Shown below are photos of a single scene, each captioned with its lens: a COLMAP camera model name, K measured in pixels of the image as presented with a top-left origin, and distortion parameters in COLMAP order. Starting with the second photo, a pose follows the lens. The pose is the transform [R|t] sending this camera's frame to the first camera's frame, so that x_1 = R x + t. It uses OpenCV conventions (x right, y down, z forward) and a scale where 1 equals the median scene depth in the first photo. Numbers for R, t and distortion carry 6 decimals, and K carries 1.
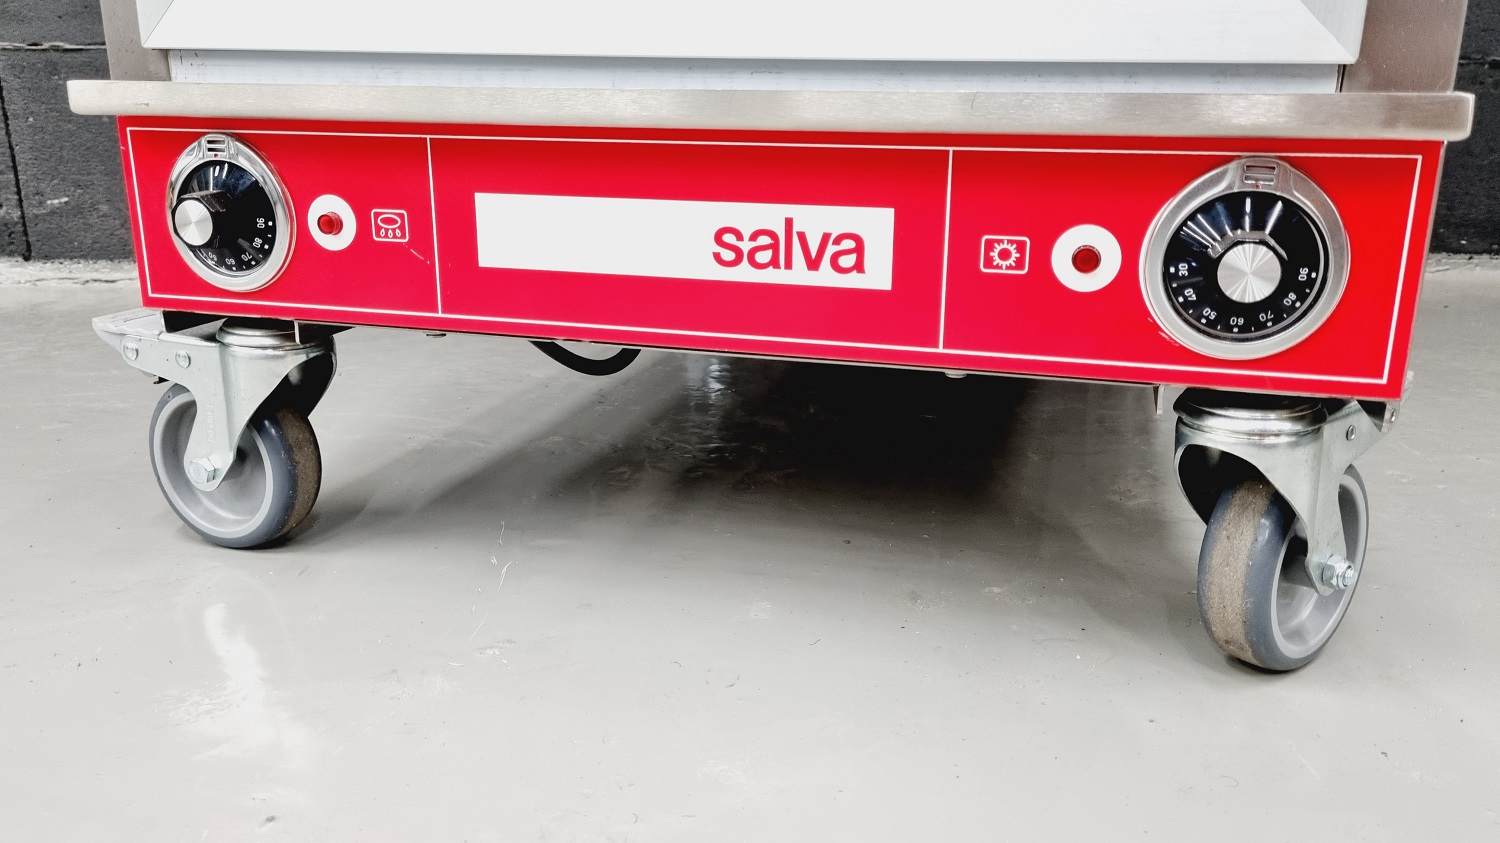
lens RADIAL K [[1131.4, 0, 753.9], [0, 1131.4, 416.0], [0, 0, 1]] dist [-0.002114, -0.009412]
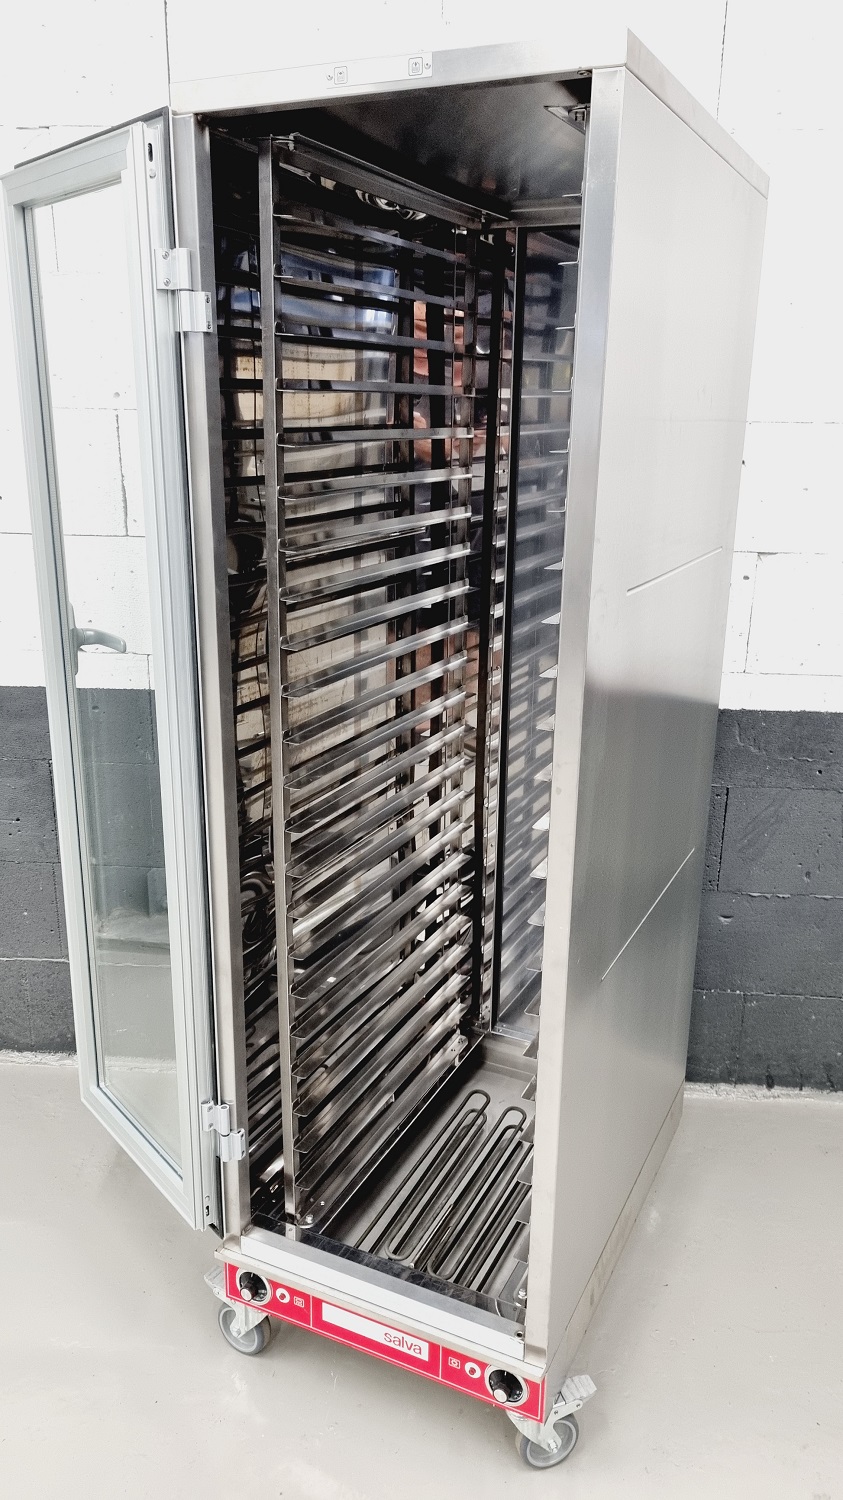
lens RADIAL K [[1131.4, 0, 447.7], [0, 1131.4, 749.7], [0, 0, 1]] dist [-0.002114, -0.009412]
pose [[0.990044, 0.059577, -0.127529, 0.186927], [-0.058017, 0.998189, 0.015912, -0.758946], [0.128246, -0.008355, 0.991707, -0.934611]]
